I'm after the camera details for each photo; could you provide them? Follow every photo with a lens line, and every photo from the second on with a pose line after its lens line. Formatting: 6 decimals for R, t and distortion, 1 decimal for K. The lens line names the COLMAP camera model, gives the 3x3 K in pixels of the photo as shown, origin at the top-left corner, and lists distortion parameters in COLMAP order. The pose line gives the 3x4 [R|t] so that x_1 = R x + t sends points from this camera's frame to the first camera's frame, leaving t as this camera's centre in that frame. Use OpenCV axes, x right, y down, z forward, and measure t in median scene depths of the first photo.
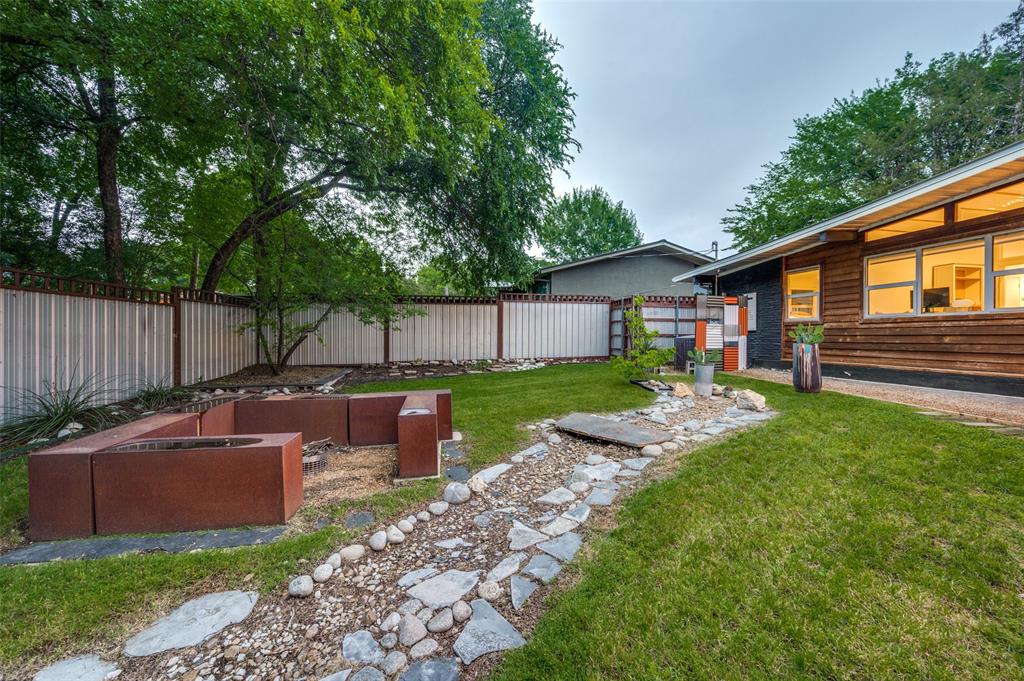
lens RADIAL K [[403.3, 0, 517.2], [0, 403.3, 338.2], [0, 0, 1]] dist [0.004369, 0.000125]
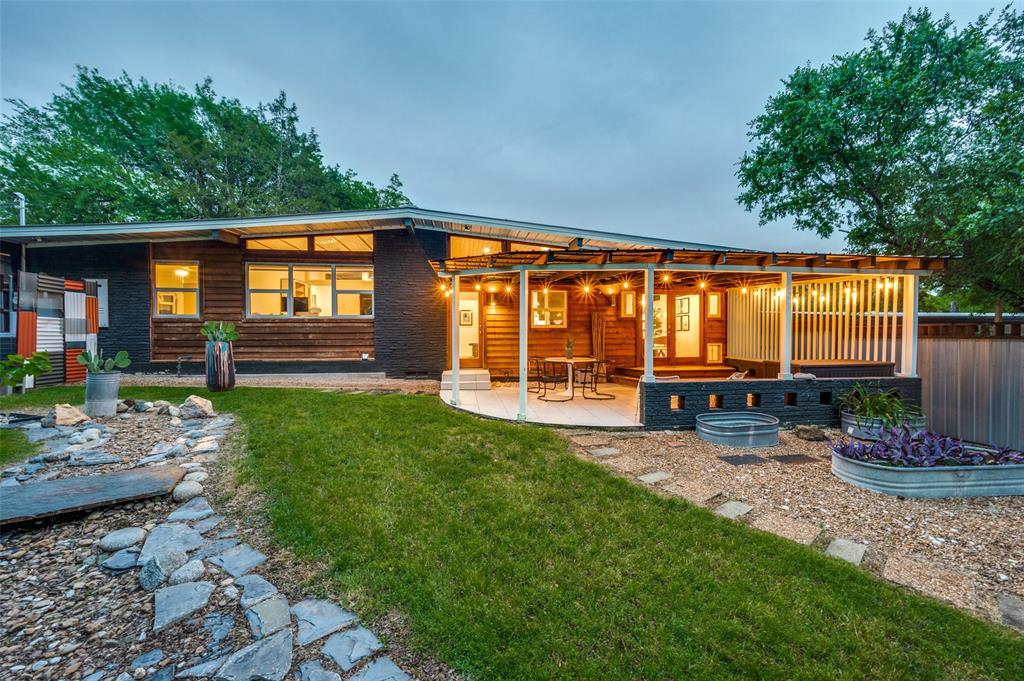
lens RADIAL K [[403.3, 0, 515.5], [0, 403.3, 339.6], [0, 0, 1]] dist [0.004369, 0.000125]
pose [[0.070846, -0.015081, 0.997373, -0.209036], [0.006638, 0.999871, 0.014647, -0.001049], [-0.997465, 0.005582, 0.070937, 0.208106]]
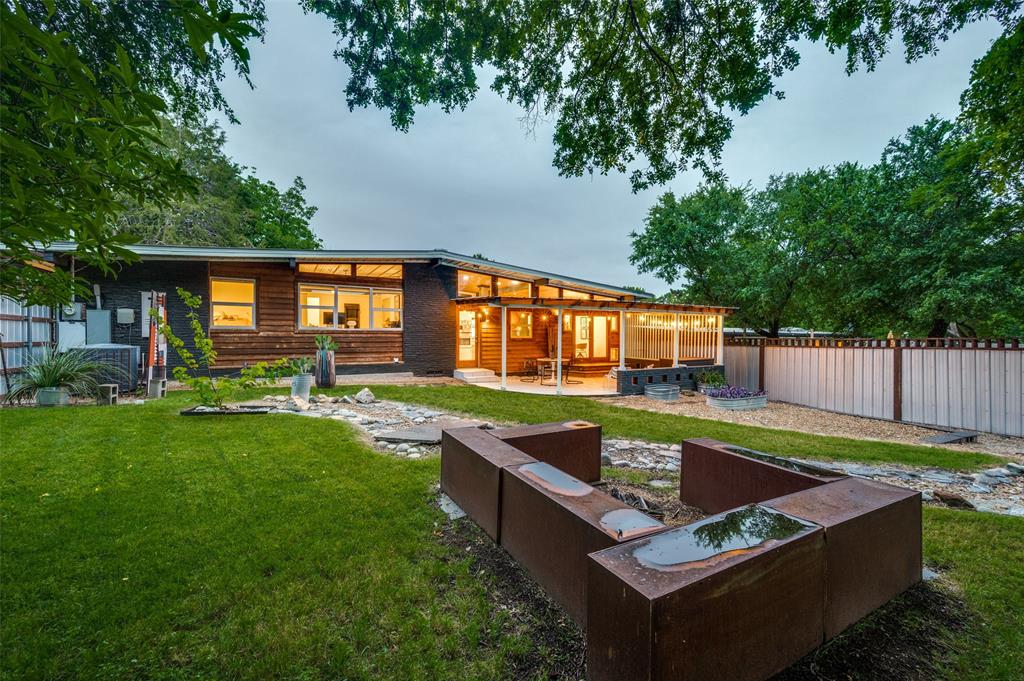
lens RADIAL K [[403.3, 0, 520.4], [0, 403.3, 336.9], [0, 0, 1]] dist [0.004369, 0.000125]
pose [[-0.320526, -0.004423, 0.947229, -0.667566], [0.000065, 0.999989, 0.004691, -0.033684], [-0.947240, 0.001565, -0.320522, 0.806366]]
